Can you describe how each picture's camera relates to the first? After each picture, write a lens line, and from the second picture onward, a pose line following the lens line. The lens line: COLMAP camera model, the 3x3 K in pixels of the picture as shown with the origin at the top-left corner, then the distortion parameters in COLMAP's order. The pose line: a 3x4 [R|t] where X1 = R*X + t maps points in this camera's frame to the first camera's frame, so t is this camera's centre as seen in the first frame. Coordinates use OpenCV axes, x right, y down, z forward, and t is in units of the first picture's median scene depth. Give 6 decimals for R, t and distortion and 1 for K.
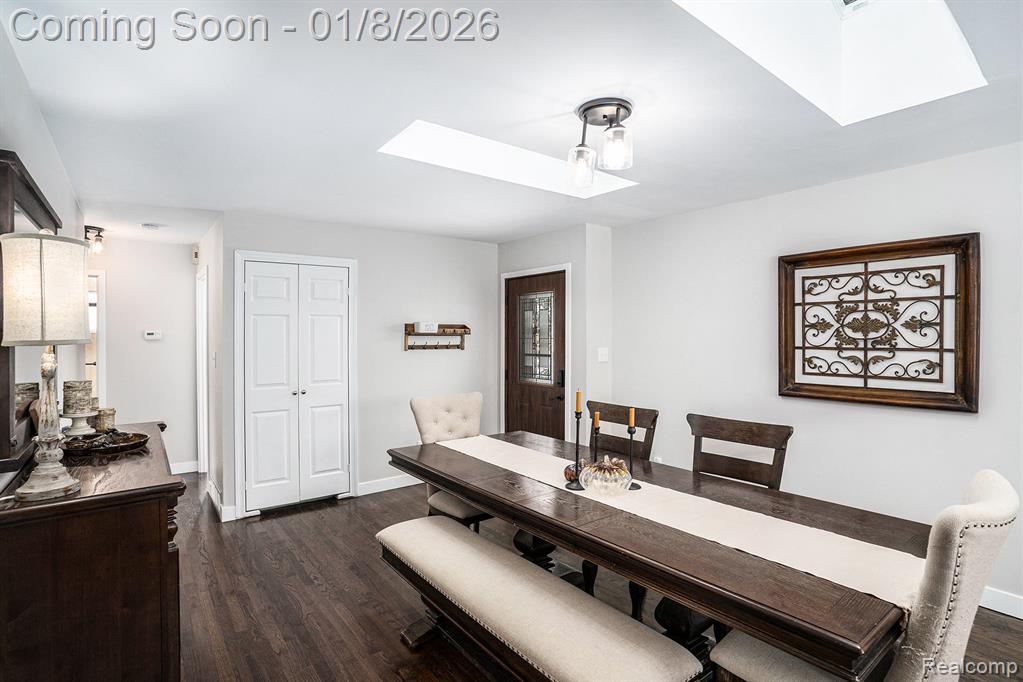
lens RADIAL K [[510.3, 0, 513.2], [0, 510.3, 338.7], [0, 0, 1]] dist [-0.072420, 0.032475]
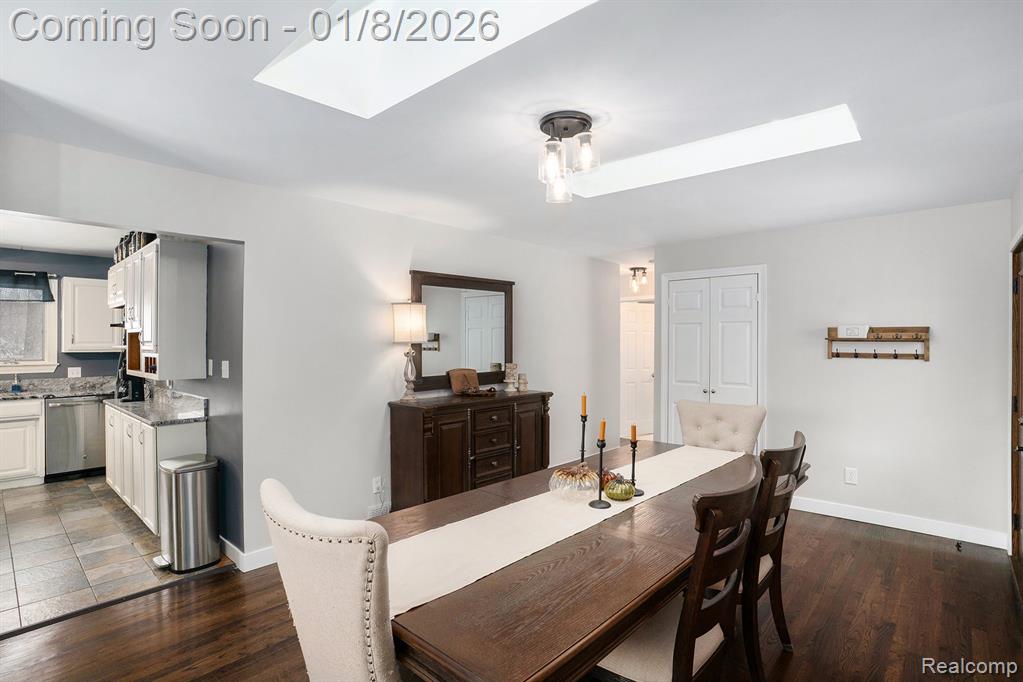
lens RADIAL K [[510.3, 0, 513.2], [0, 510.3, 338.7], [0, 0, 1]] dist [-0.072420, 0.032475]
pose [[0.177318, 0.000498, -0.984154, 0.566909], [-0.007356, 0.999973, -0.000819, -0.006232], [0.984126, 0.007385, 0.177316, 0.340424]]
